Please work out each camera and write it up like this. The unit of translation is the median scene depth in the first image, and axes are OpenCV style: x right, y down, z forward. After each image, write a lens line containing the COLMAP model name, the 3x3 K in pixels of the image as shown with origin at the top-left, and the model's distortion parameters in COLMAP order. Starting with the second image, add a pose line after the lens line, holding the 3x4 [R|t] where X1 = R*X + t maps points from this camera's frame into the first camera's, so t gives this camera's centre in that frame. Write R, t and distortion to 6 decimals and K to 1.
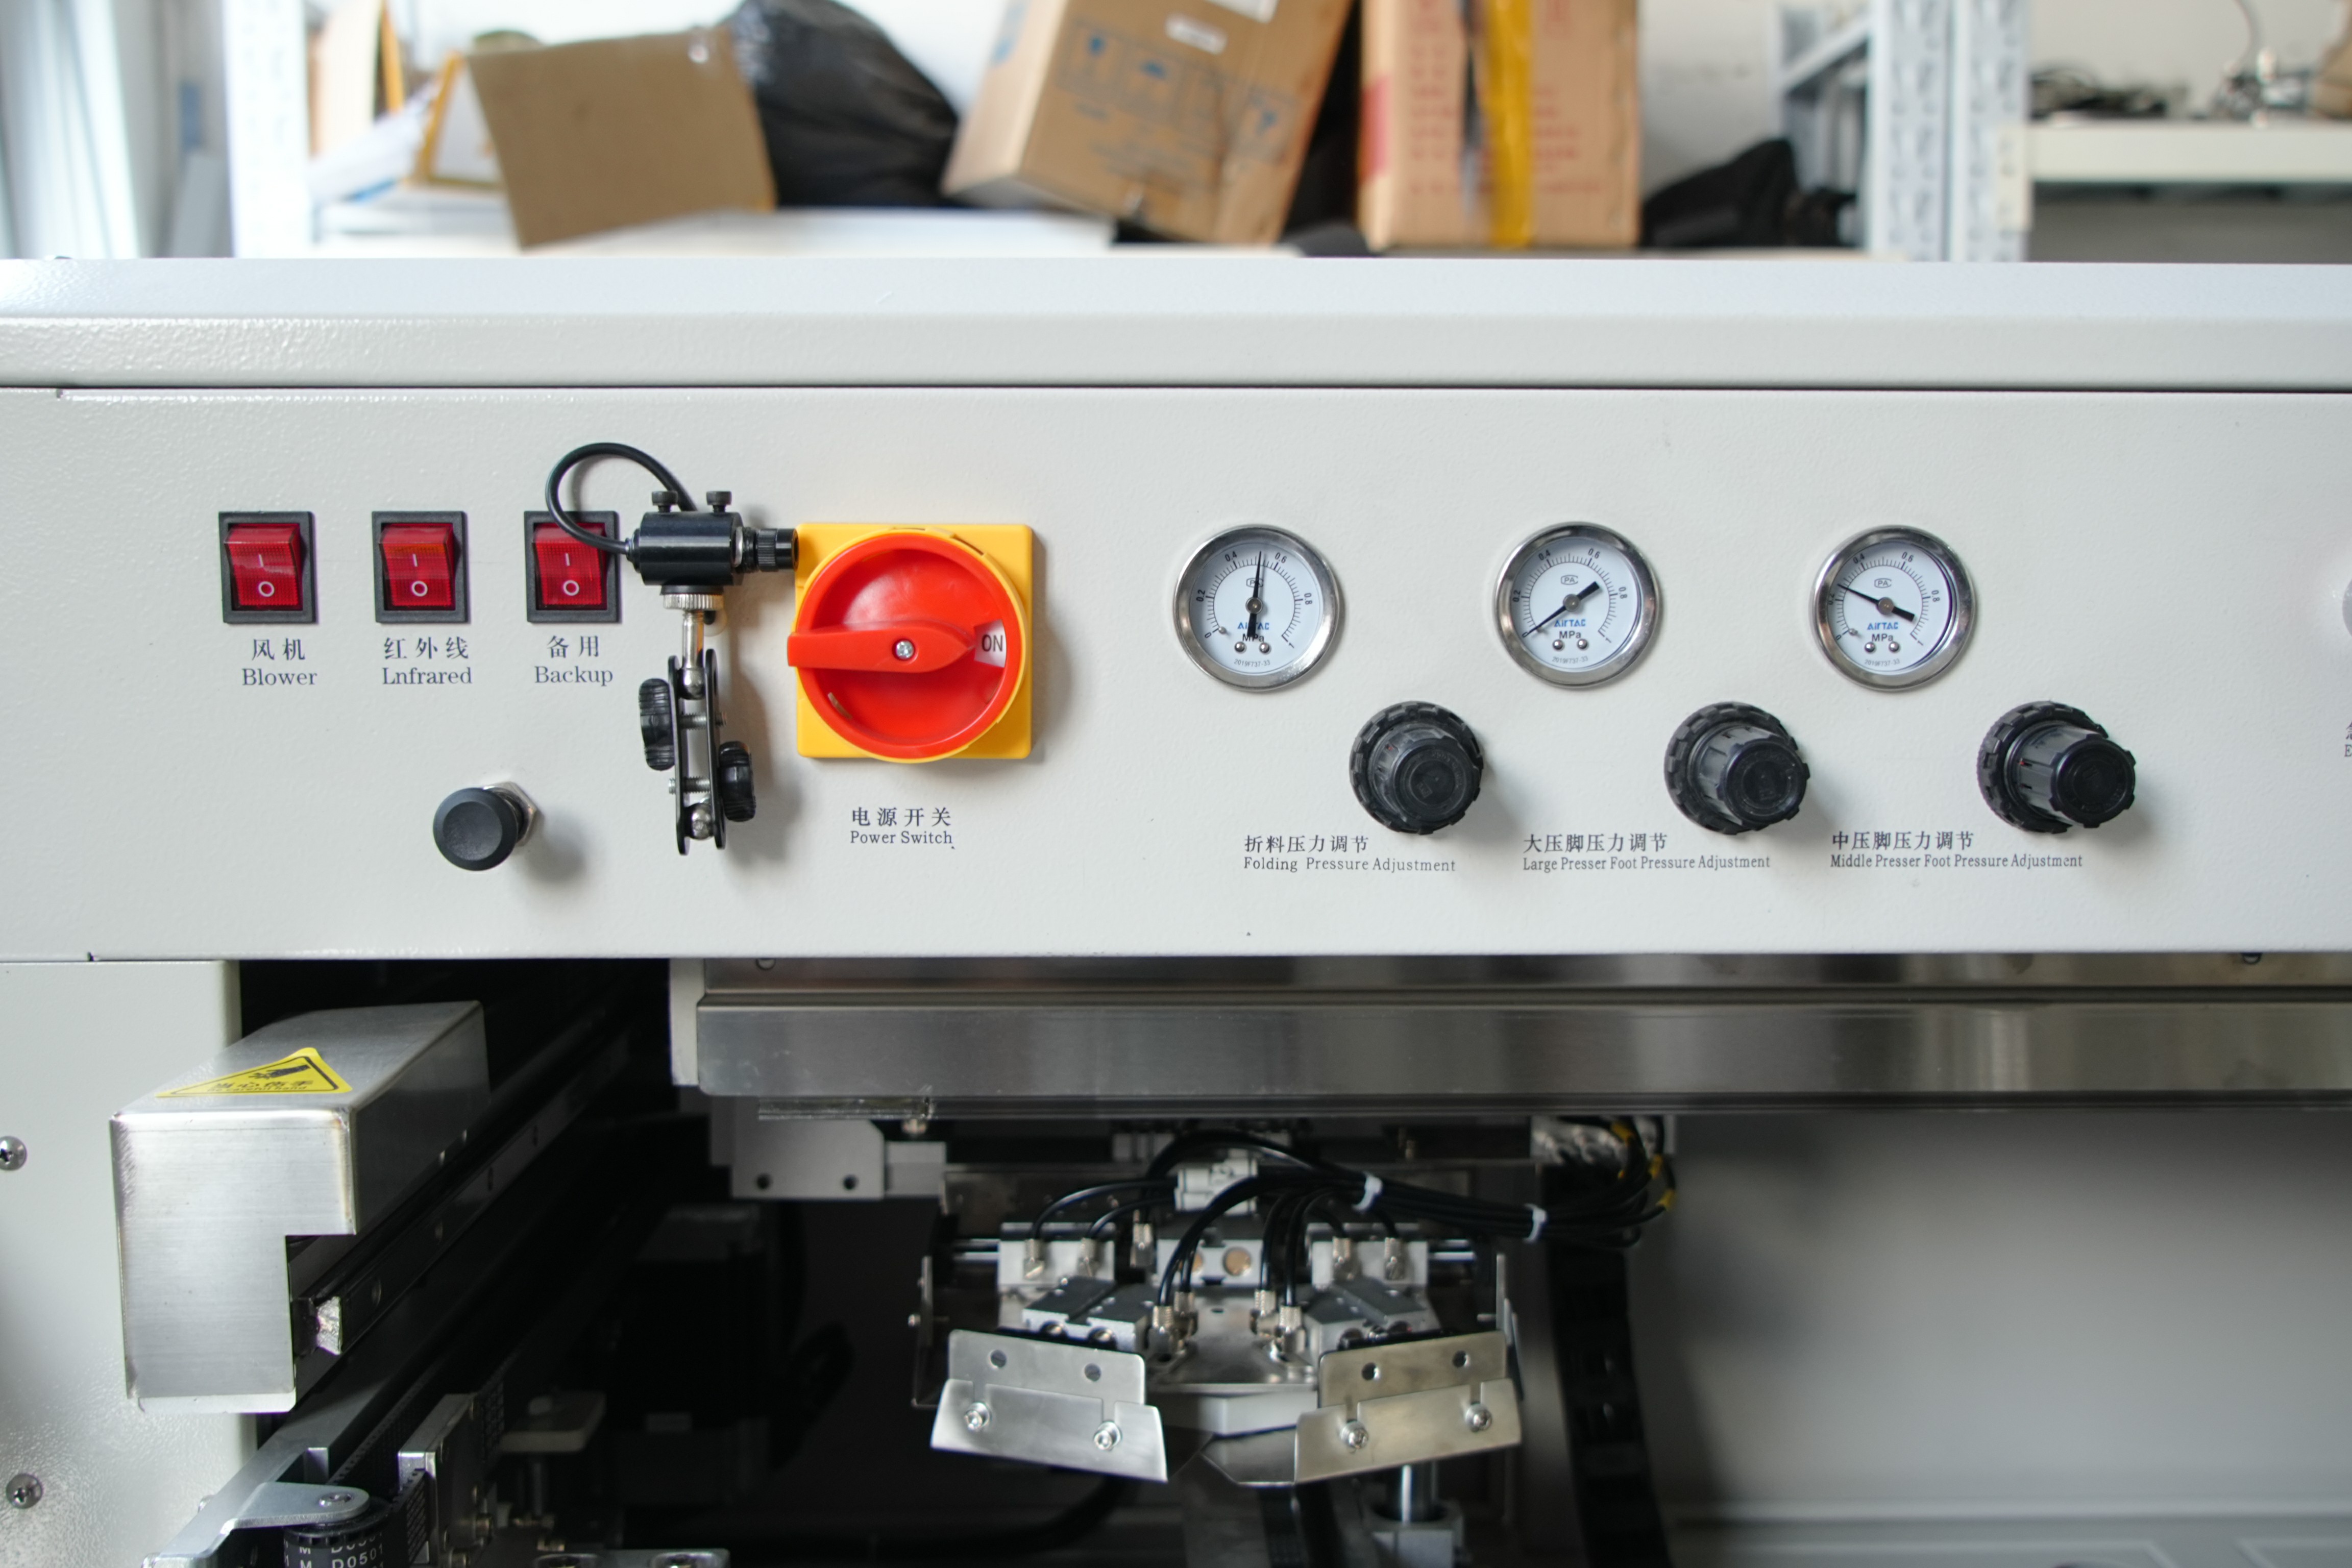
lens RADIAL K [[2434.6, 0, 1173.0], [0, 2434.6, 778.9], [0, 0, 1]] dist [-0.003666, 0.000000]
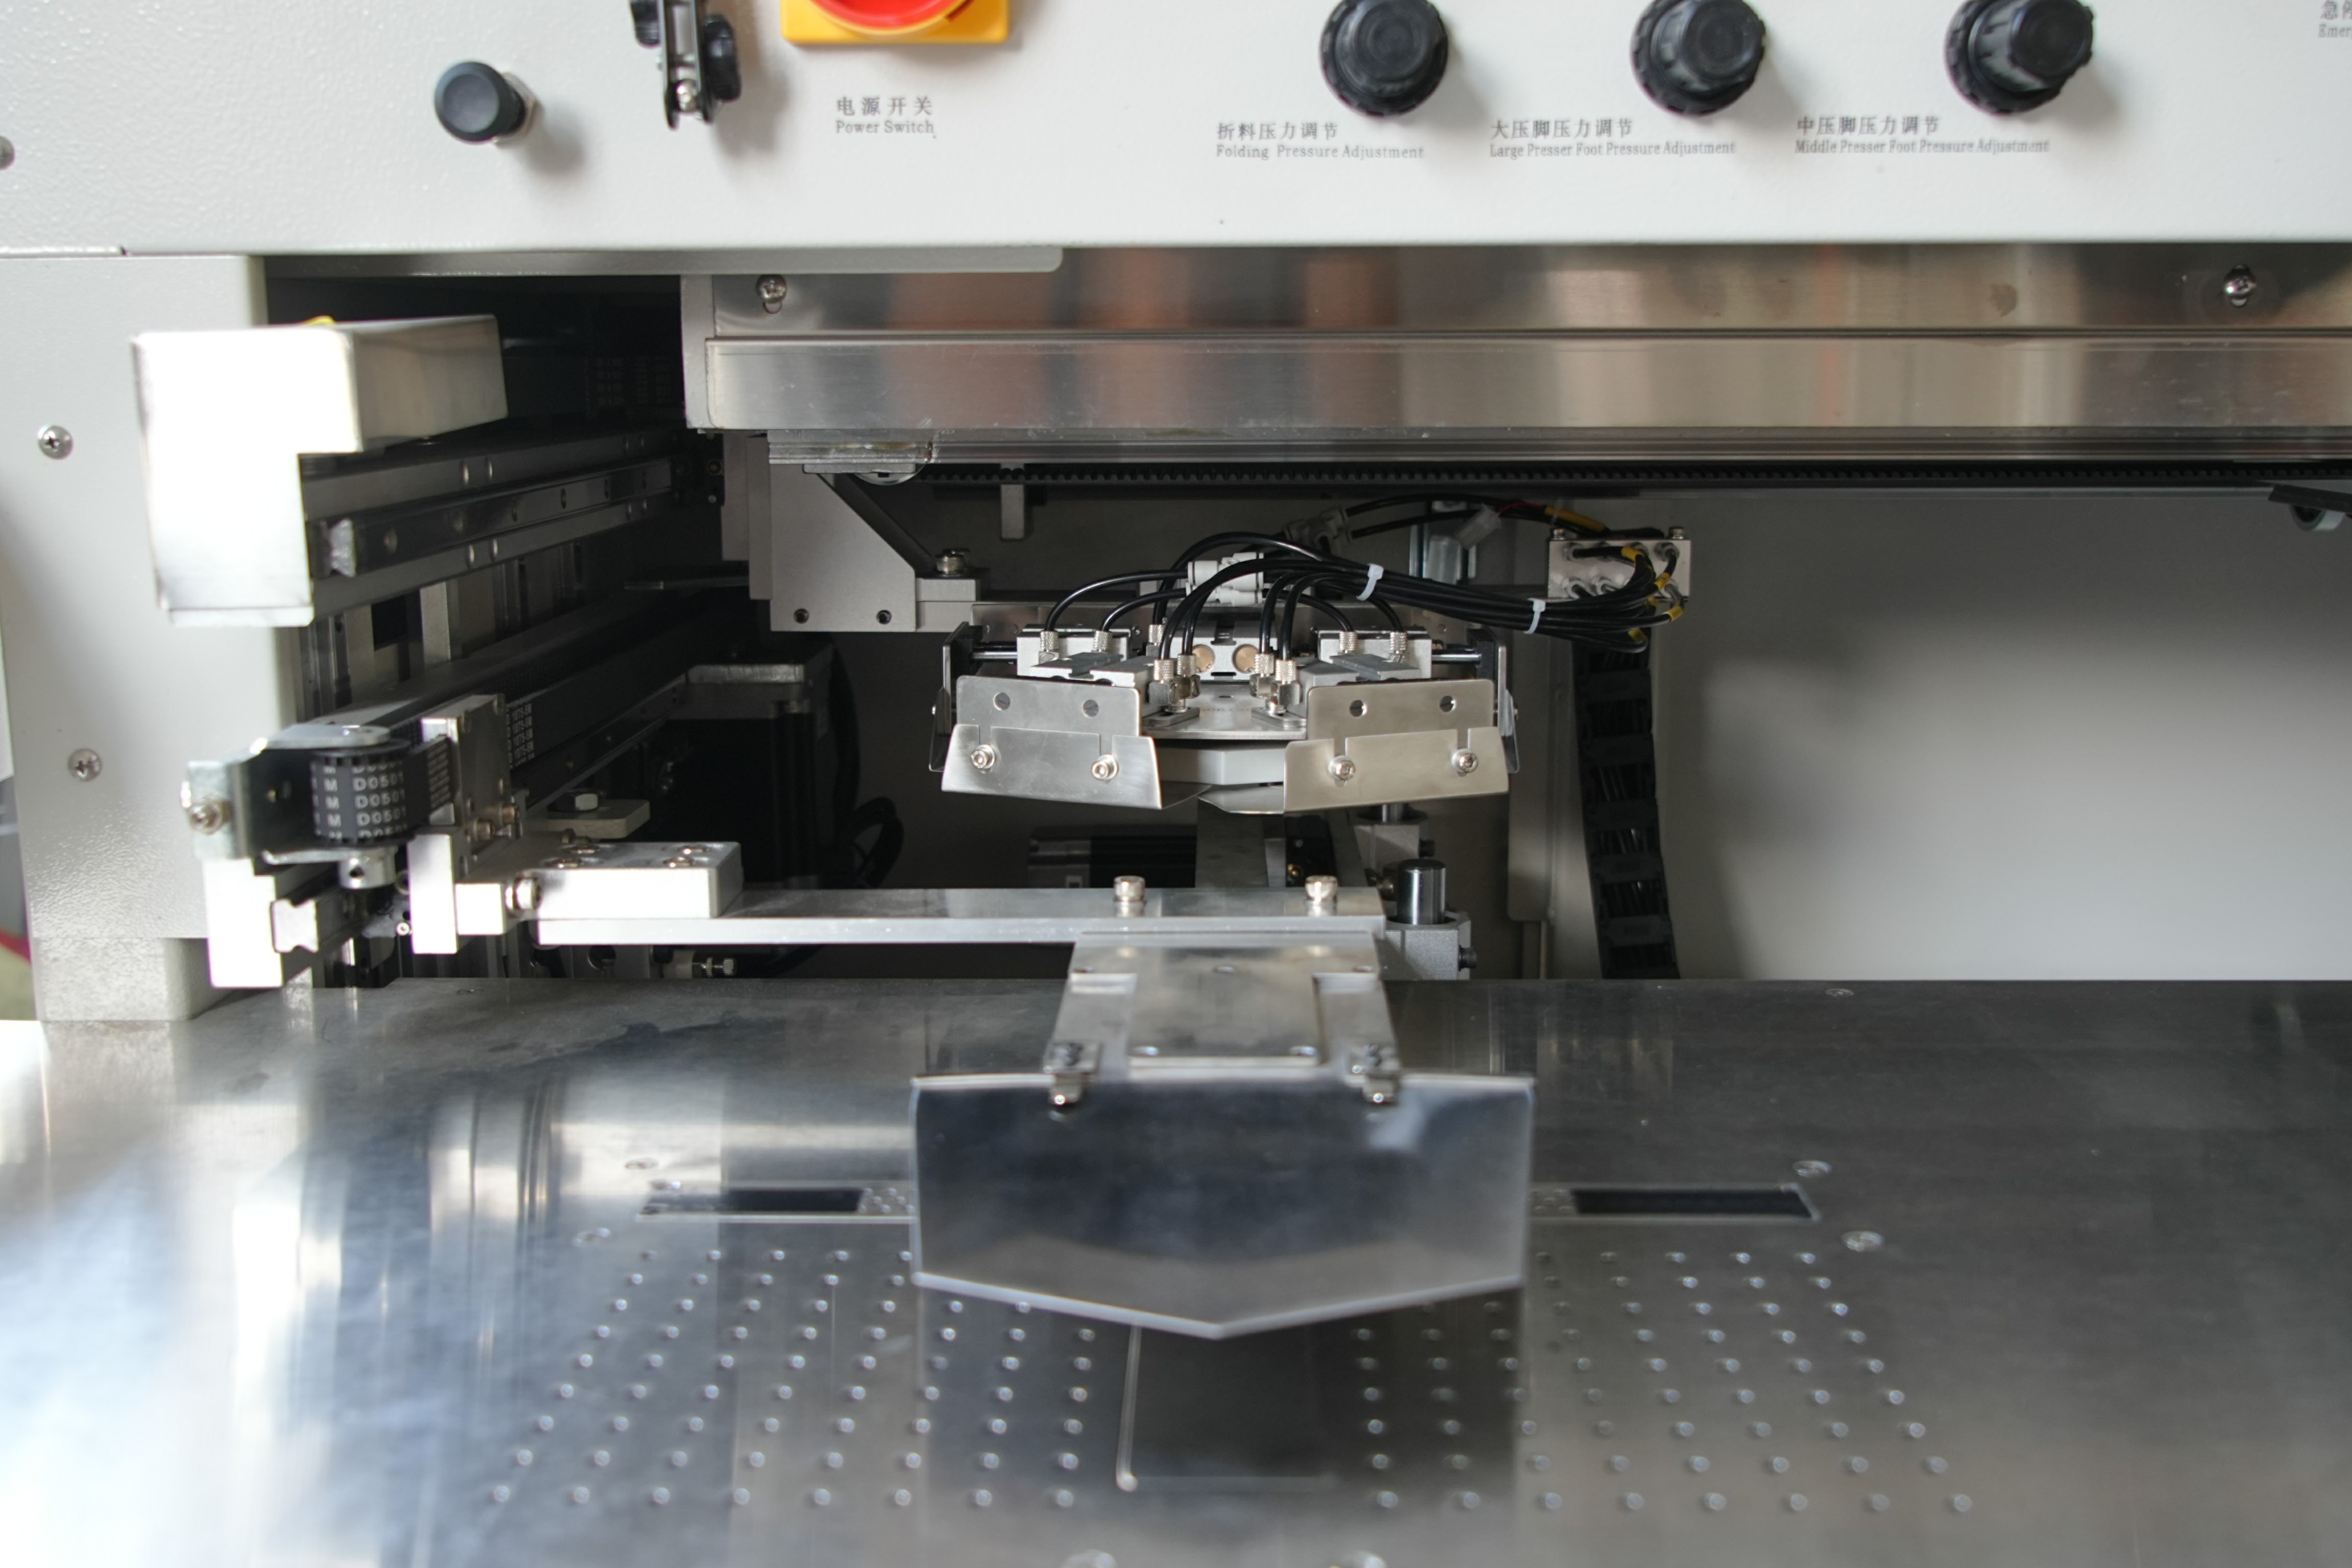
lens RADIAL K [[2434.6, 0, 1182.6], [0, 2434.6, 786.1], [0, 0, 1]] dist [-0.003666, 0.000000]
pose [[0.998643, 0.001215, -0.052067, 0.068272], [0.002919, 0.996851, 0.079246, 0.219582], [0.051999, -0.079290, 0.995494, -0.044736]]
